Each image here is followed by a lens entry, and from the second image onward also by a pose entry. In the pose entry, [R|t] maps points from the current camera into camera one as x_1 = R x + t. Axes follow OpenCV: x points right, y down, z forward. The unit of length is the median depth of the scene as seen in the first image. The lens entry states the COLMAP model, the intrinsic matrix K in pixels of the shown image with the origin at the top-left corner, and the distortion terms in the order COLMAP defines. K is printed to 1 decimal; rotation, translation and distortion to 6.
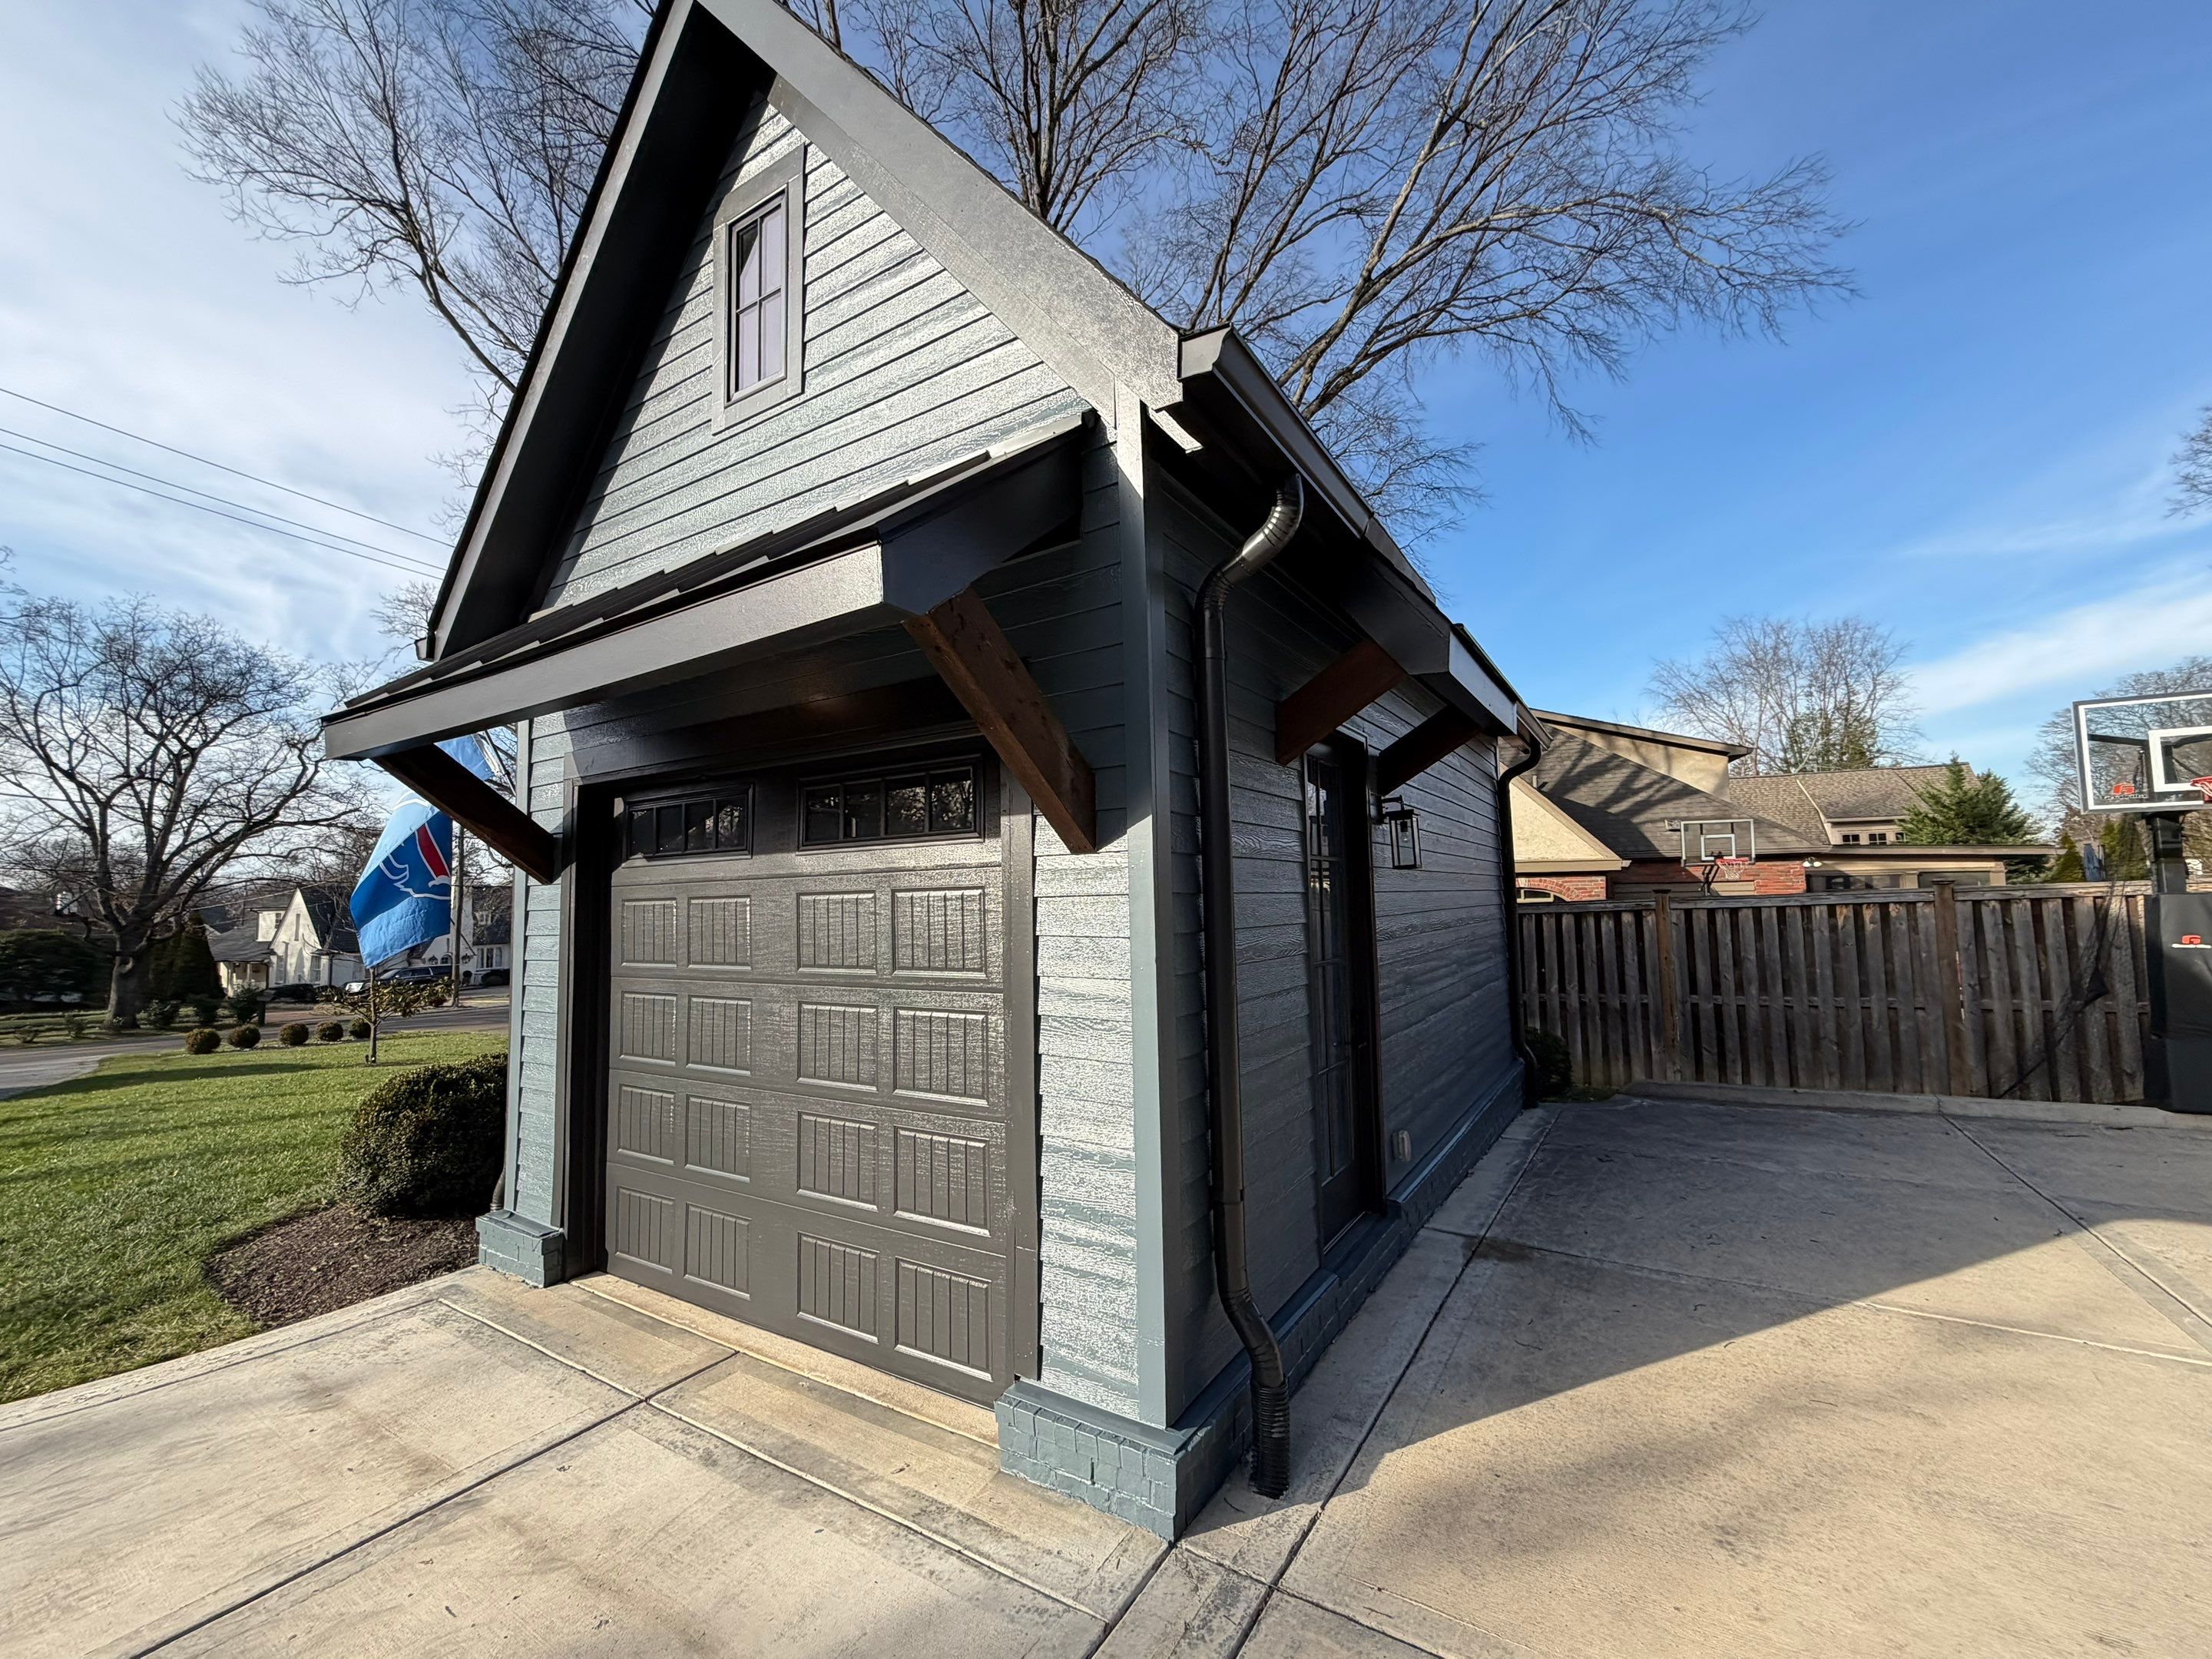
lens RADIAL K [[902.5, 0, 1105.7], [0, 902.5, 828.1], [0, 0, 1]] dist [-0.002777, 0.001360]
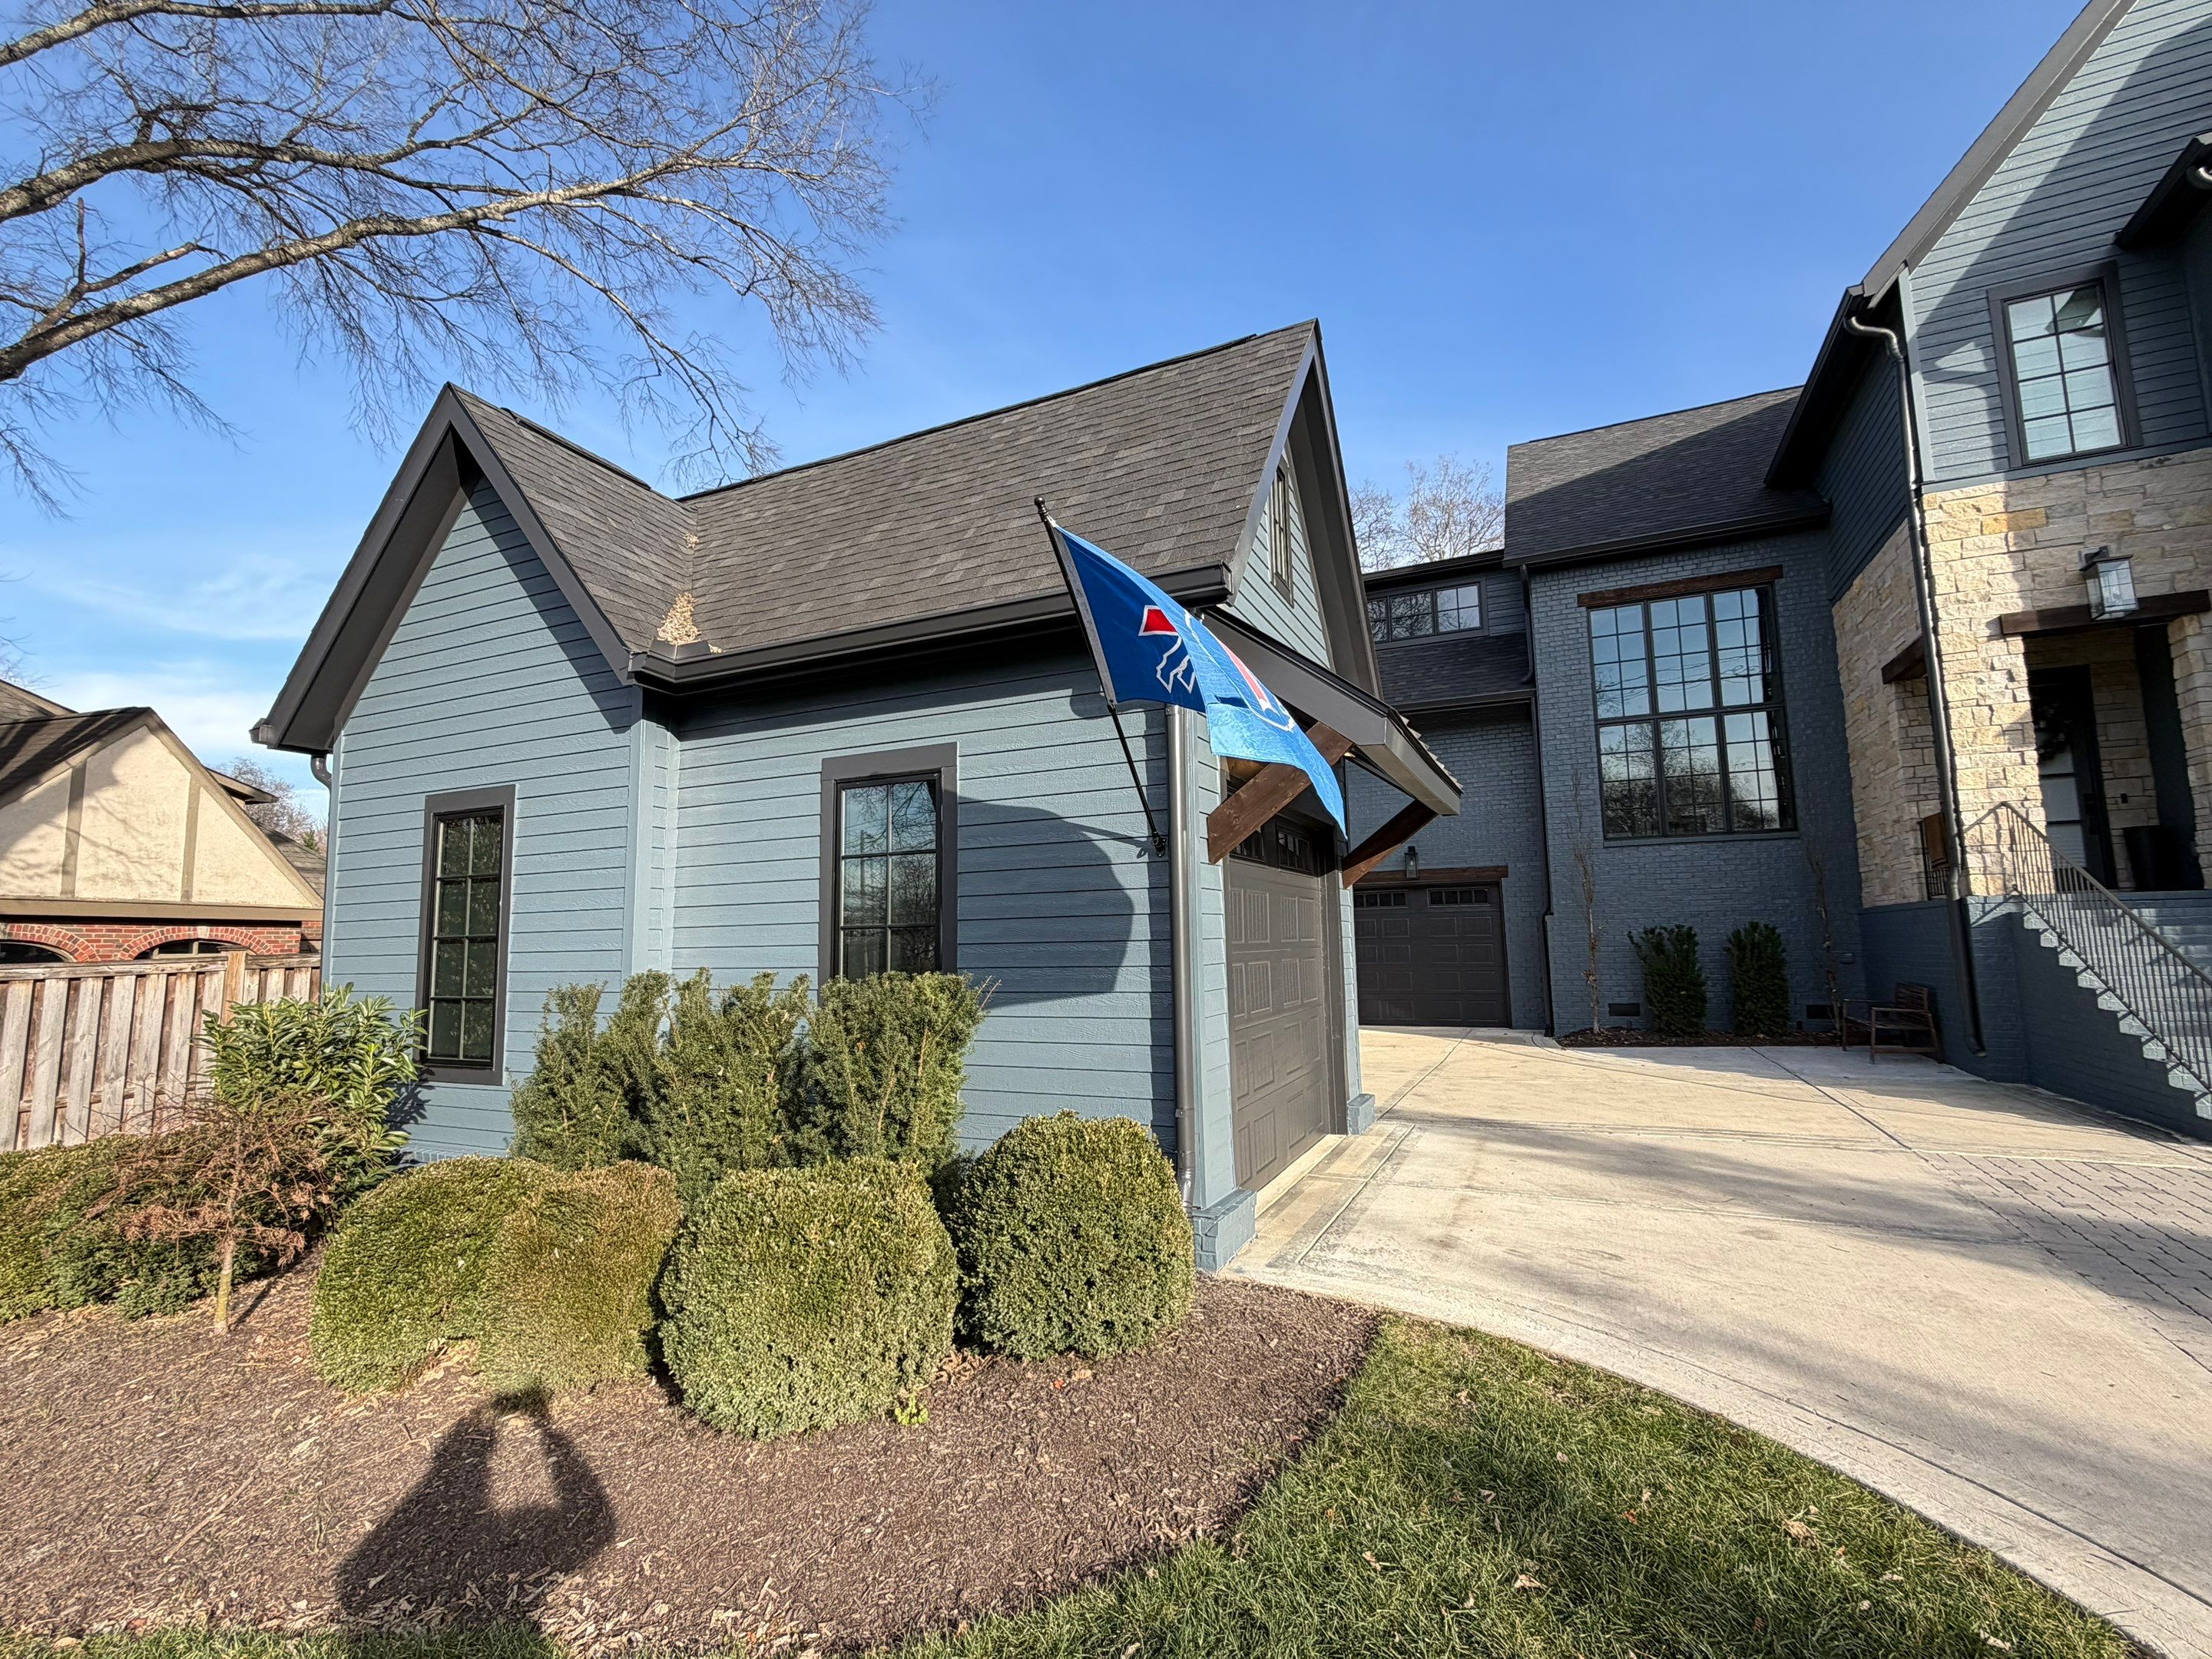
lens RADIAL K [[989.3, 0, 1103.3], [0, 989.3, 831.0], [0, 0, 1]] dist [-0.000686, -0.000515]
pose [[-0.119258, 0.135823, 0.983529, -1.901818], [-0.056764, 0.988046, -0.143330, 0.215585], [-0.991239, -0.072922, -0.110122, 1.391214]]
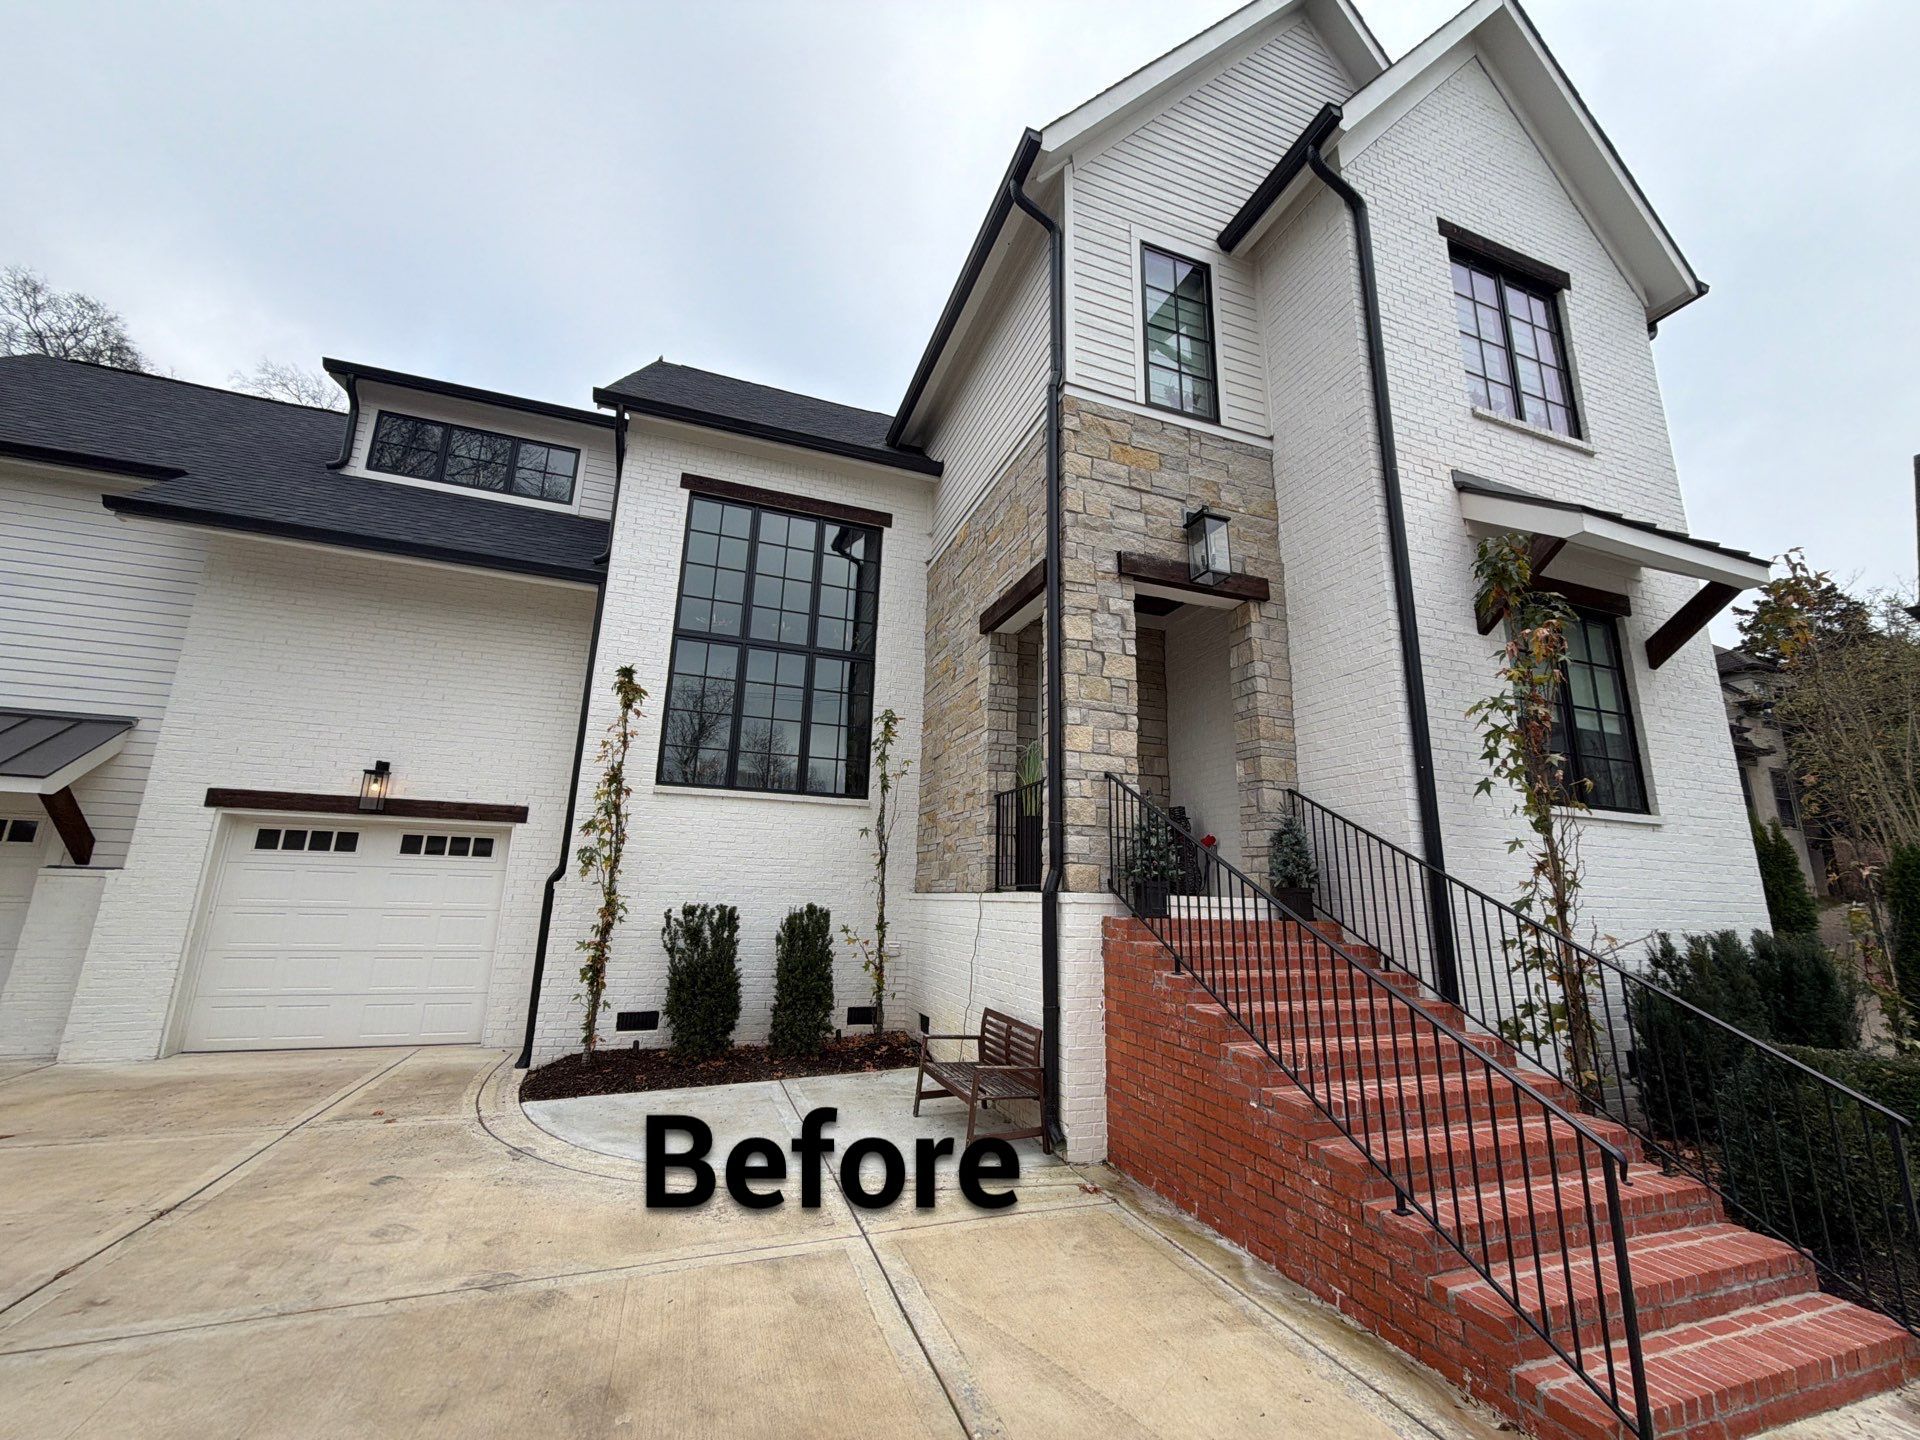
lens RADIAL K [[762.5, 0, 964.4], [0, 762.5, 721.0], [0, 0, 1]] dist [-0.000848, 0.000810]
pose [[-0.786903, 0.139620, 0.601074, -0.550648], [-0.056788, 0.953548, -0.295839, 0.038563], [-0.614458, -0.266931, -0.742421, 0.291262]]
